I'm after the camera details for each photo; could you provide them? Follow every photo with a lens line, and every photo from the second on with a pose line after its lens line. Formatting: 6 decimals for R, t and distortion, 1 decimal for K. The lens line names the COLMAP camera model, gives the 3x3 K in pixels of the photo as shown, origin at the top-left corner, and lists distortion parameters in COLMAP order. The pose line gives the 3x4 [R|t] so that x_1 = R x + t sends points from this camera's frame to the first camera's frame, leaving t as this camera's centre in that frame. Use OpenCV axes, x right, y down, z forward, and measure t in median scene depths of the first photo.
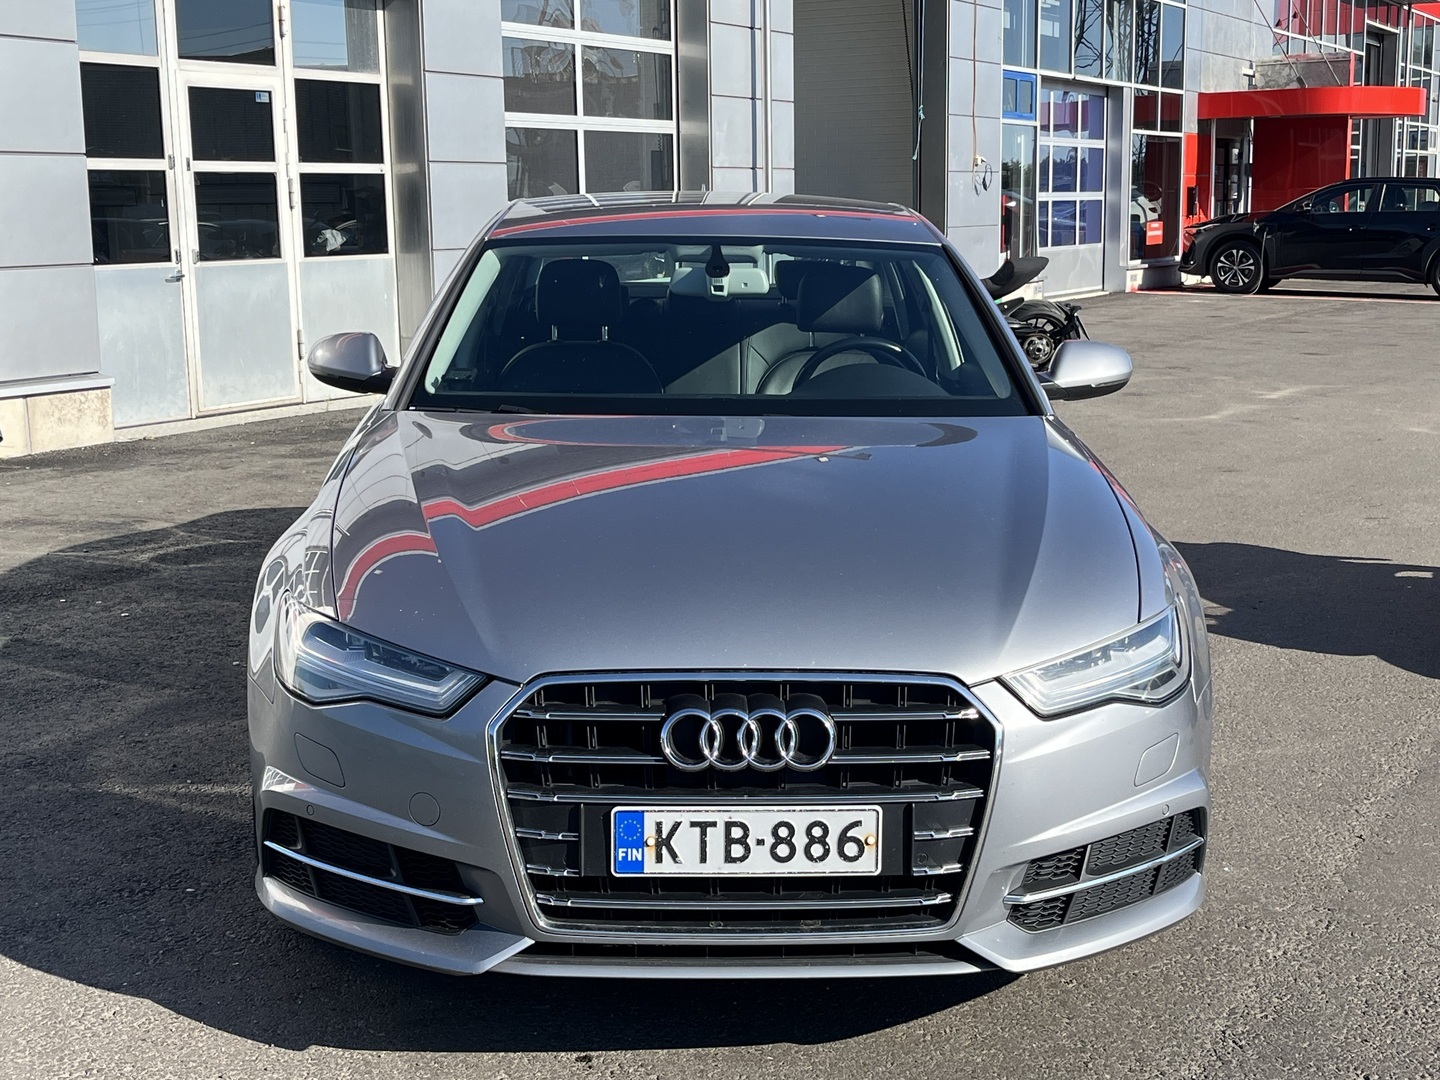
lens RADIAL K [[1897.8, 0, 720.0], [0, 1897.8, 540.0], [0, 0, 1]] dist [0.051368, -0.079694]
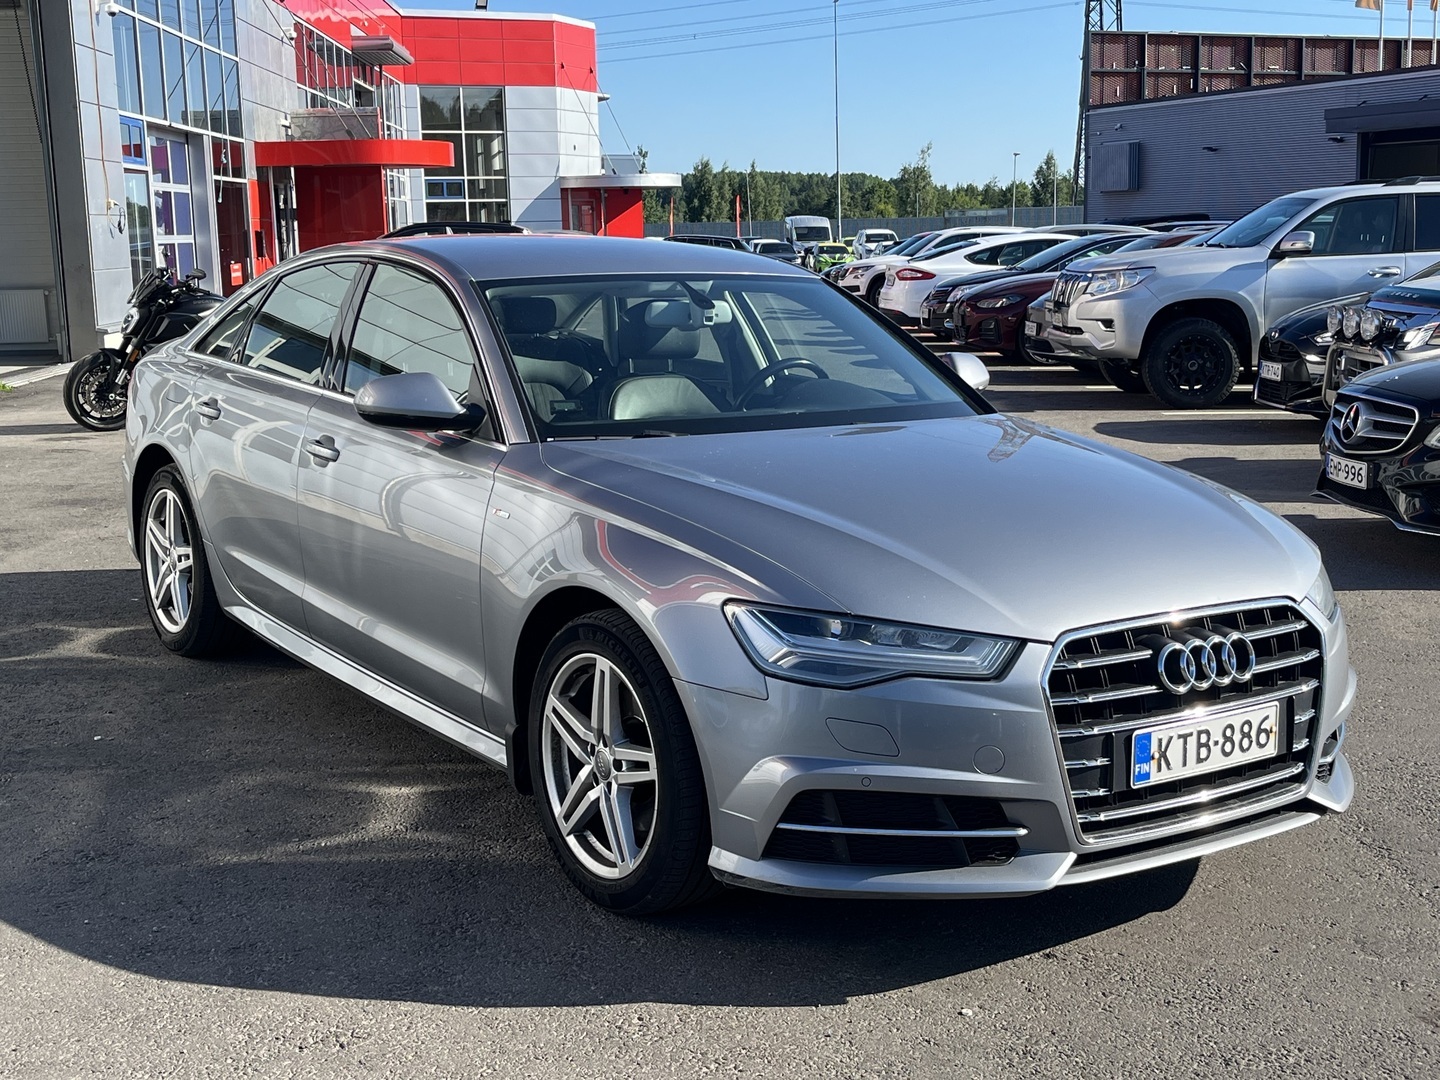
lens RADIAL K [[1826.7, 0, 720.0], [0, 1826.7, 540.0], [0, 0, 1]] dist [0.020644, -0.029560]
pose [[0.849562, -0.091621, 0.519471, -0.866805], [0.099731, 0.994937, 0.012376, -0.023358], [-0.517975, 0.041293, 0.854399, 0.121410]]
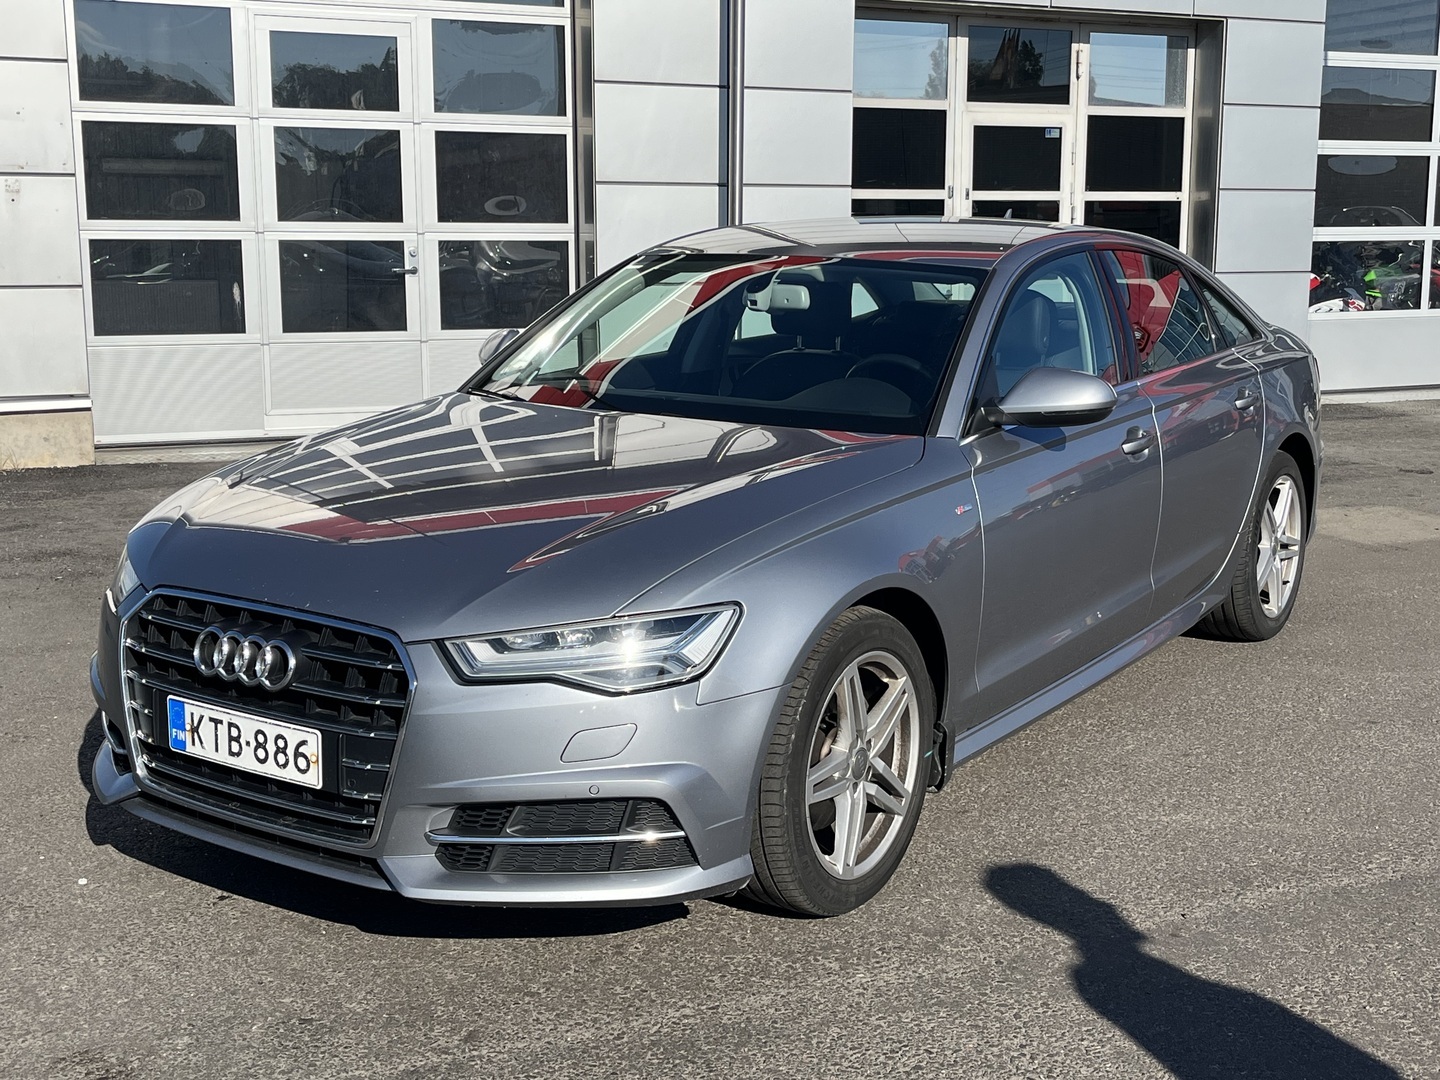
lens RADIAL K [[1740.8, 0, 720.0], [0, 1740.8, 540.0], [0, 0, 1]] dist [0.041916, -0.024283]
pose [[0.814484, 0.111293, -0.569412, 0.881586], [-0.110752, 0.993206, 0.035705, -0.044471], [0.569517, 0.033983, 0.821277, 0.239557]]
